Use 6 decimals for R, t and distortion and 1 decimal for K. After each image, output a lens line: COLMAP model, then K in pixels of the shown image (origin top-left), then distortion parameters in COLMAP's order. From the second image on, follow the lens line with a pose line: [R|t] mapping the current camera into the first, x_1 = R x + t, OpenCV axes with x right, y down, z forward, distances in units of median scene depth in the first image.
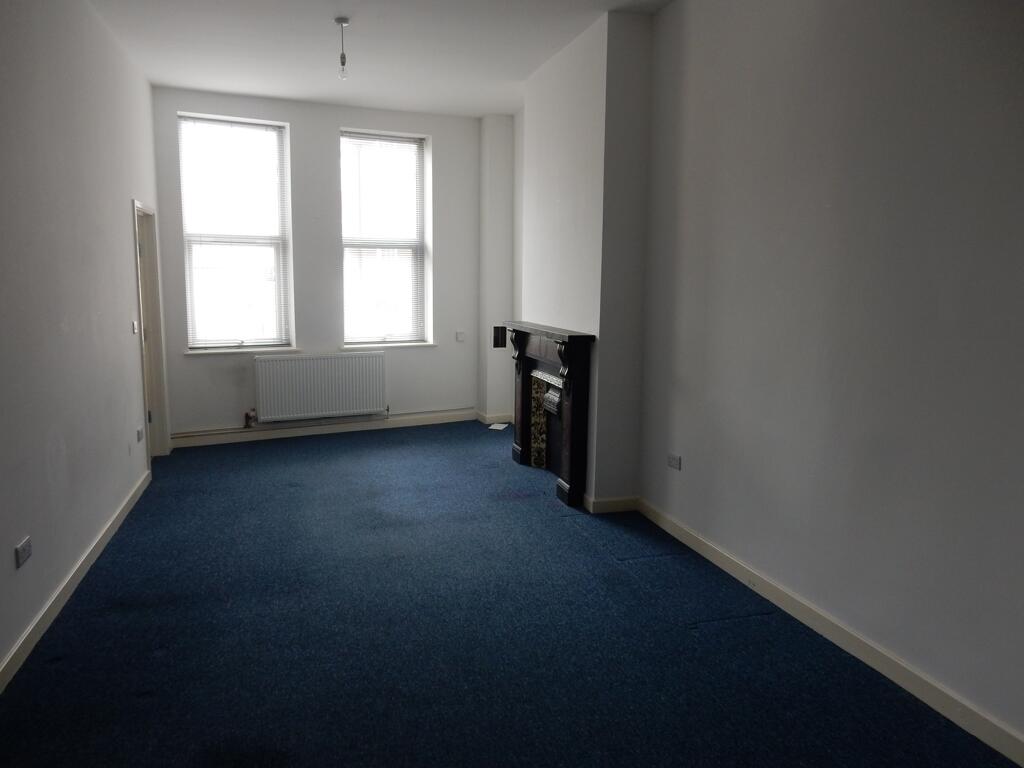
lens RADIAL K [[756.5, 0, 511.4], [0, 756.5, 384.5], [0, 0, 1]] dist [-0.008405, 0.004758]
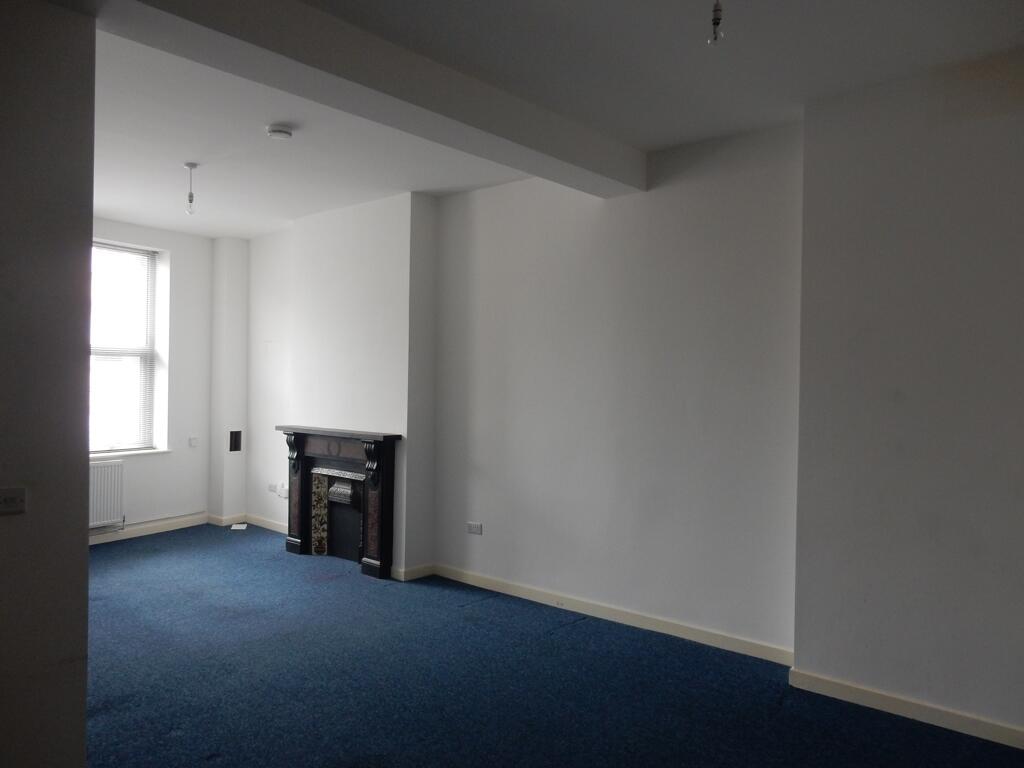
lens RADIAL K [[756.5, 0, 511.7], [0, 756.5, 380.4], [0, 0, 1]] dist [-0.008405, 0.004758]
pose [[0.845707, 0.006242, 0.533611, -0.327561], [0.066941, 0.990792, -0.117683, 0.004067], [-0.529433, 0.135245, 0.837502, -0.127460]]
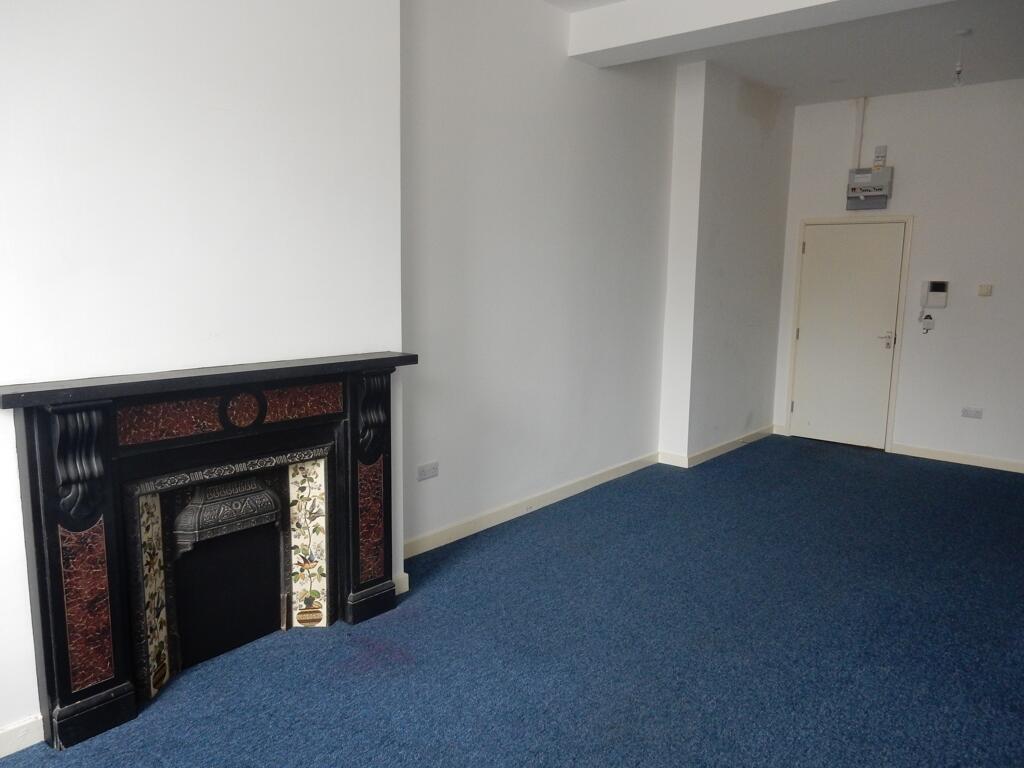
lens RADIAL K [[756.5, 0, 514.1], [0, 756.5, 384.5], [0, 0, 1]] dist [-0.008405, 0.004758]
pose [[-0.562593, -0.142730, 0.814320, -0.429759], [0.092854, 0.967843, 0.233789, -0.153098], [-0.821503, 0.207141, -0.531249, 1.041822]]
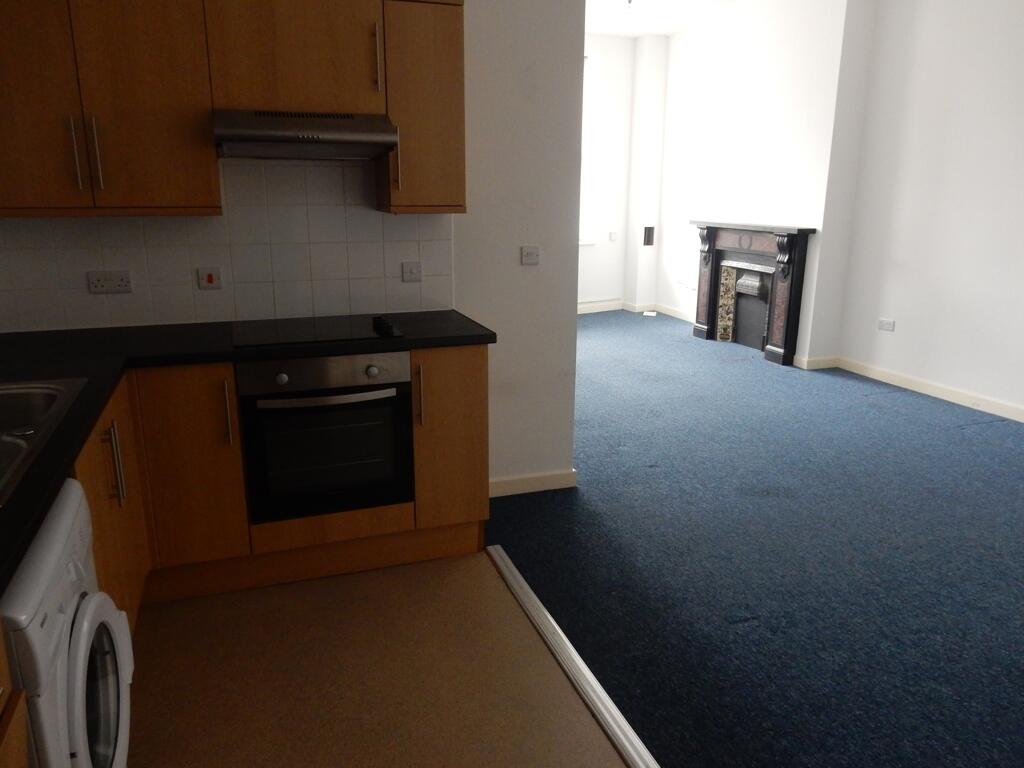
lens RADIAL K [[756.5, 0, 507.2], [0, 756.5, 386.0], [0, 0, 1]] dist [-0.008405, 0.004758]
pose [[0.998183, -0.019478, 0.057026, -0.390839], [0.012673, 0.993009, 0.117353, 0.033638], [-0.058914, -0.116417, 0.991452, -0.203791]]
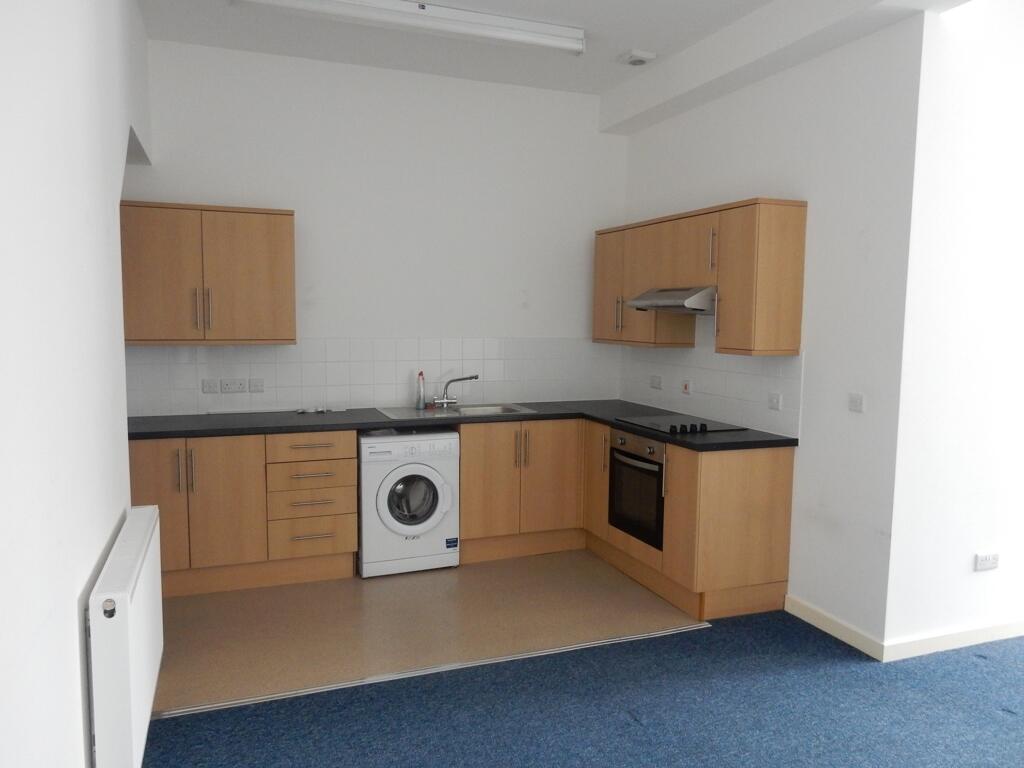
lens RADIAL K [[756.5, 0, 512.6], [0, 756.5, 385.1], [0, 0, 1]] dist [-0.008405, 0.004758]
pose [[0.091746, 0.084757, -0.992169, 0.224950], [-0.153285, 0.985697, 0.070030, -0.011022], [0.983914, 0.145660, 0.103425, 0.048394]]
